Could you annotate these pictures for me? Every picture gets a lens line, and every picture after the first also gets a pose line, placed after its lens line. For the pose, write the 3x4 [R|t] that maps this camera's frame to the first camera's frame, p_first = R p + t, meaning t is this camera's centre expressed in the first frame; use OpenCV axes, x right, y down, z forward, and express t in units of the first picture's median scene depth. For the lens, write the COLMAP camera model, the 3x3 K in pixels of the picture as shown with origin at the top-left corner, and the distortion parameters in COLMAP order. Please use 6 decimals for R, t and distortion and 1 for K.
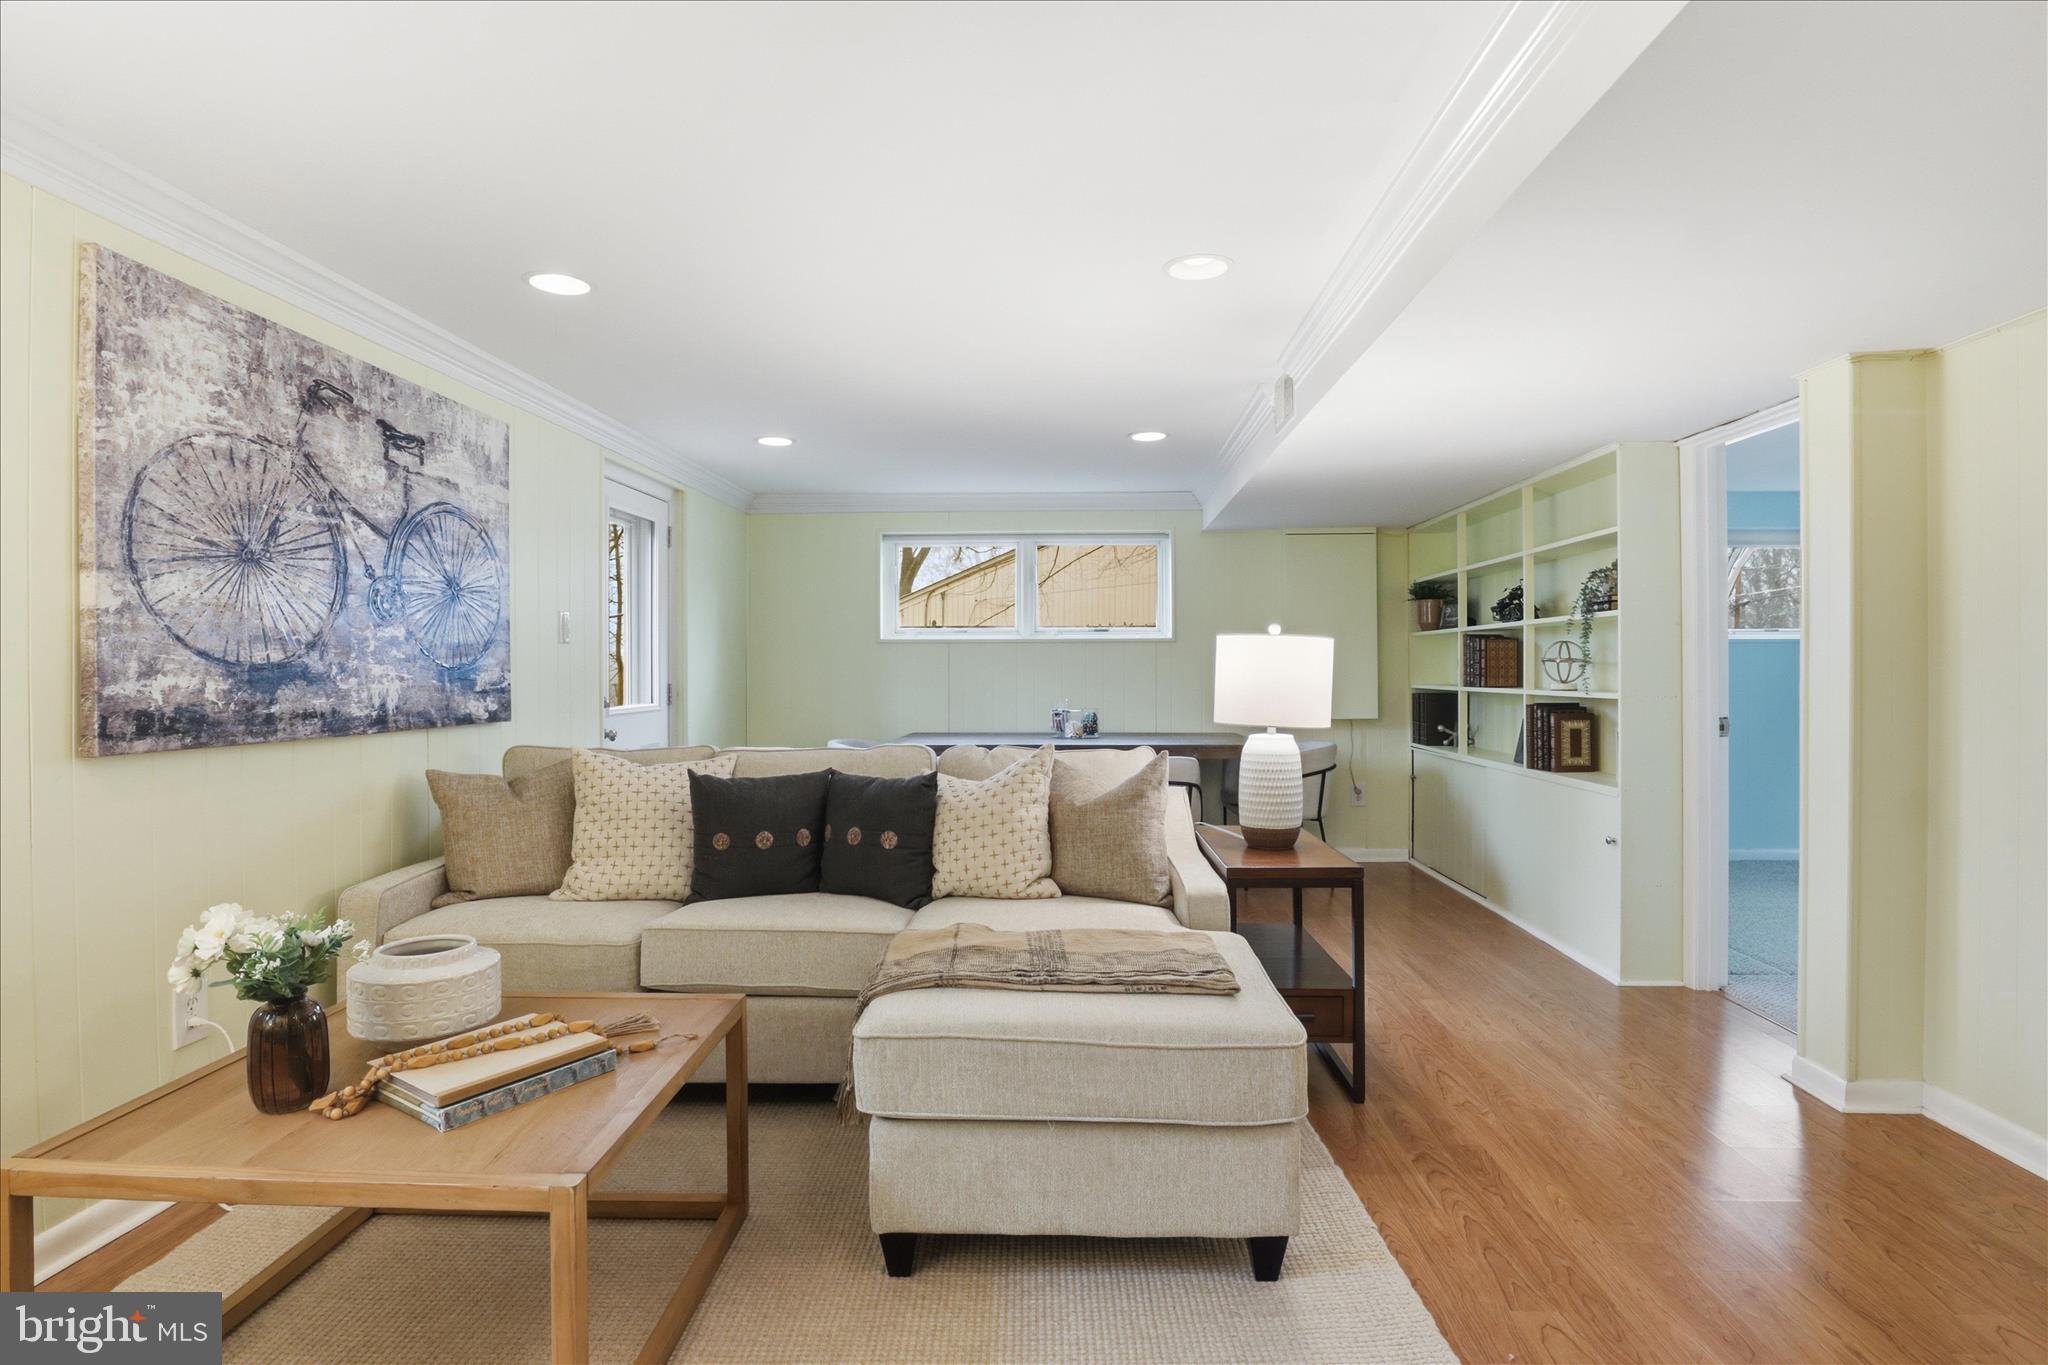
lens RADIAL K [[1035.6, 0, 1032.2], [0, 1035.6, 681.0], [0, 0, 1]] dist [-0.036517, 0.003602]
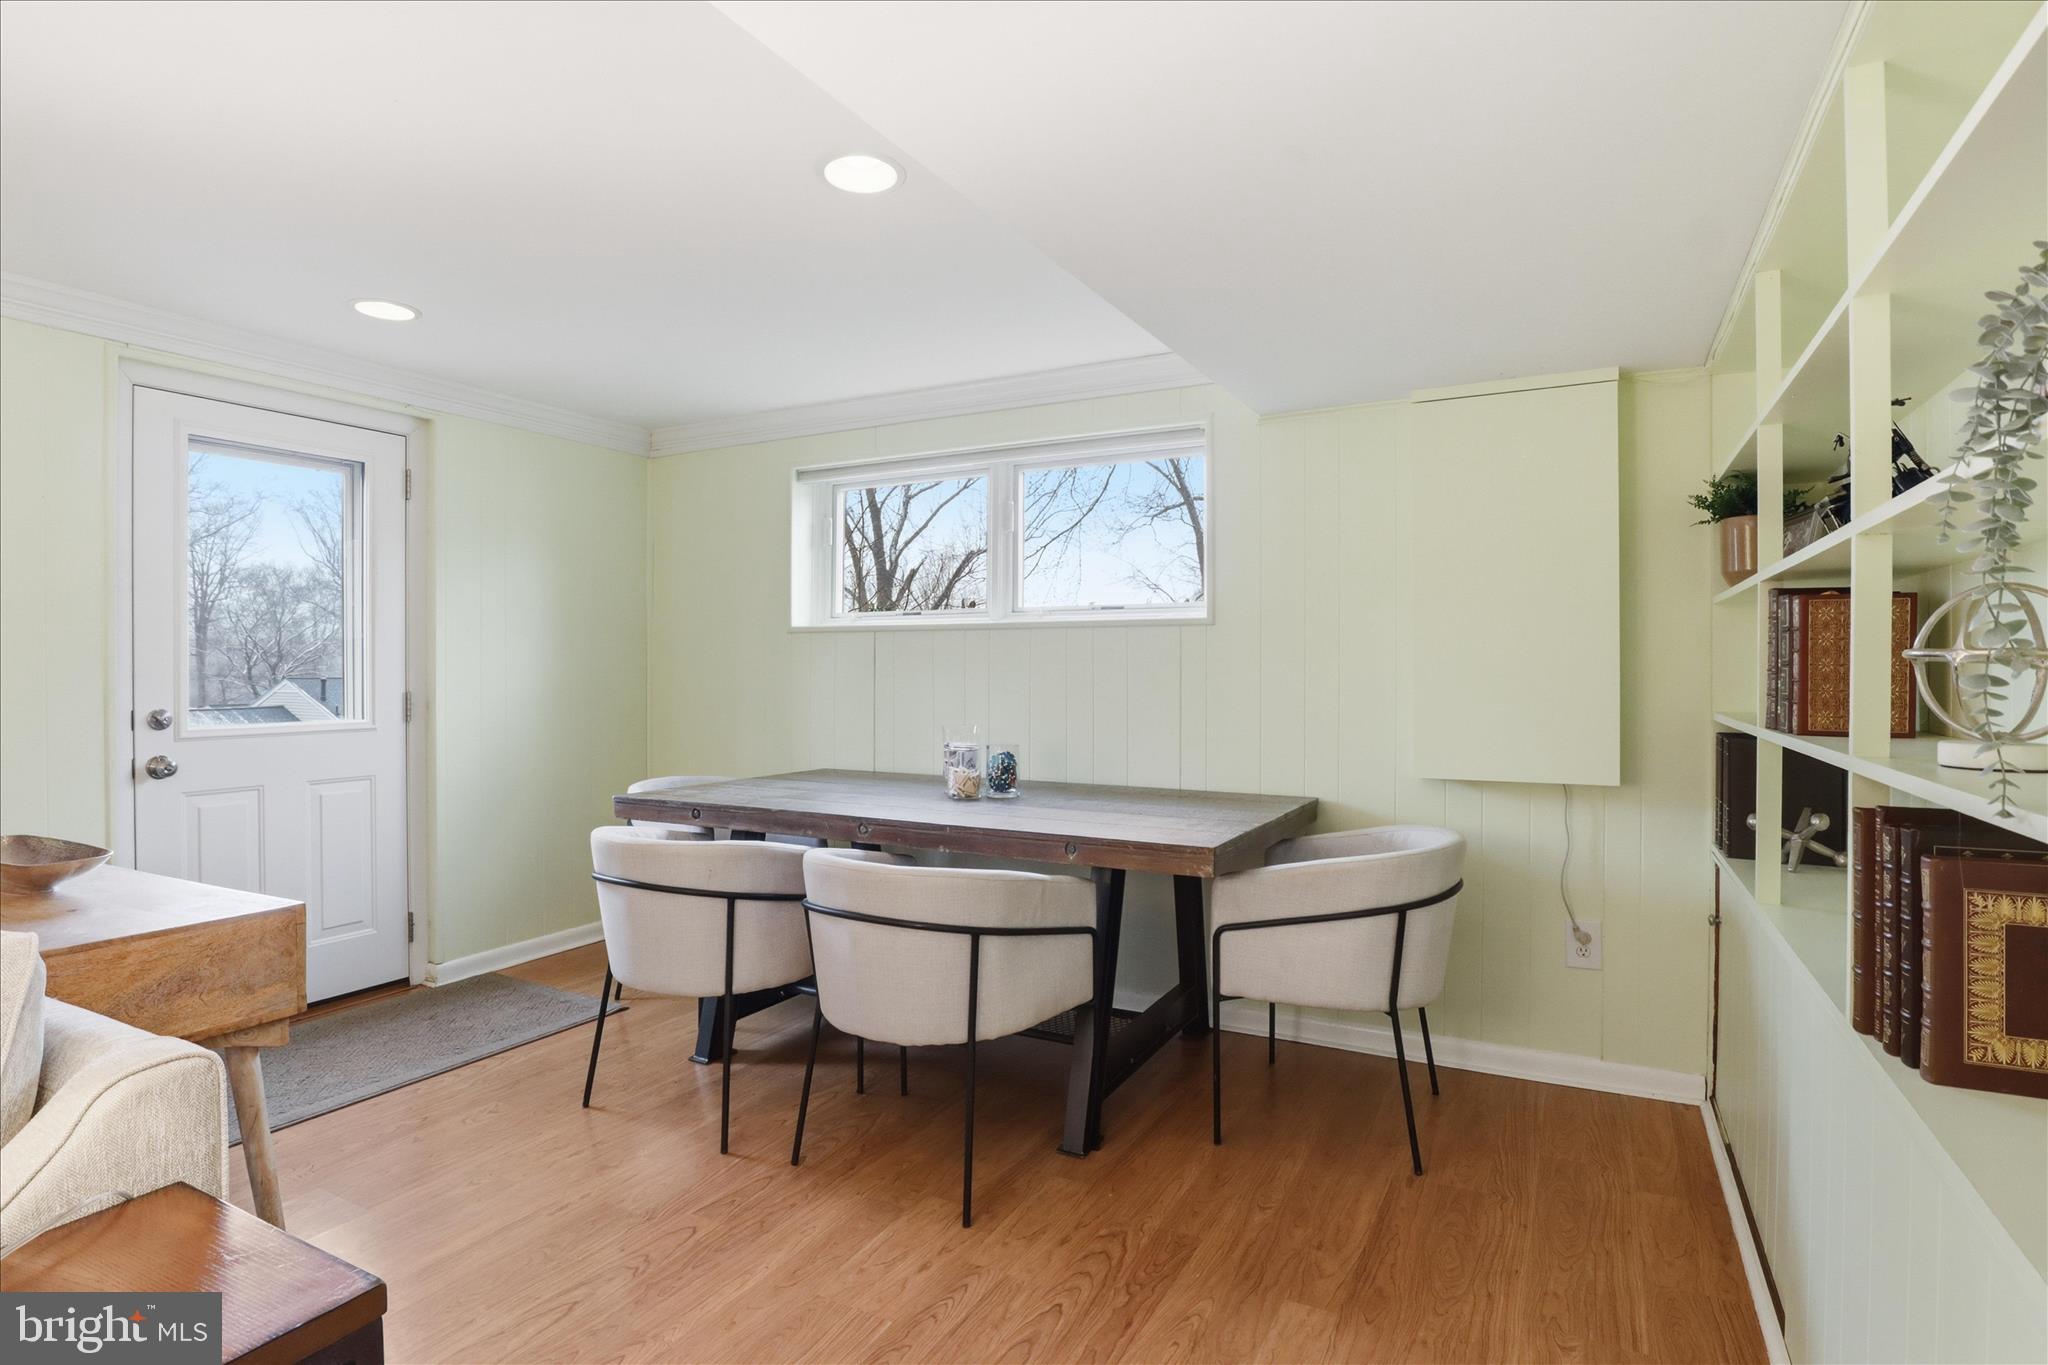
lens RADIAL K [[1035.6, 0, 1025.0], [0, 1035.6, 664.3], [0, 0, 1]] dist [-0.036517, 0.003602]
pose [[0.898957, 0.005709, -0.438000, 0.336653], [-0.009811, 0.999927, -0.007102, -0.014156], [0.437927, 0.010681, 0.898947, 0.538946]]
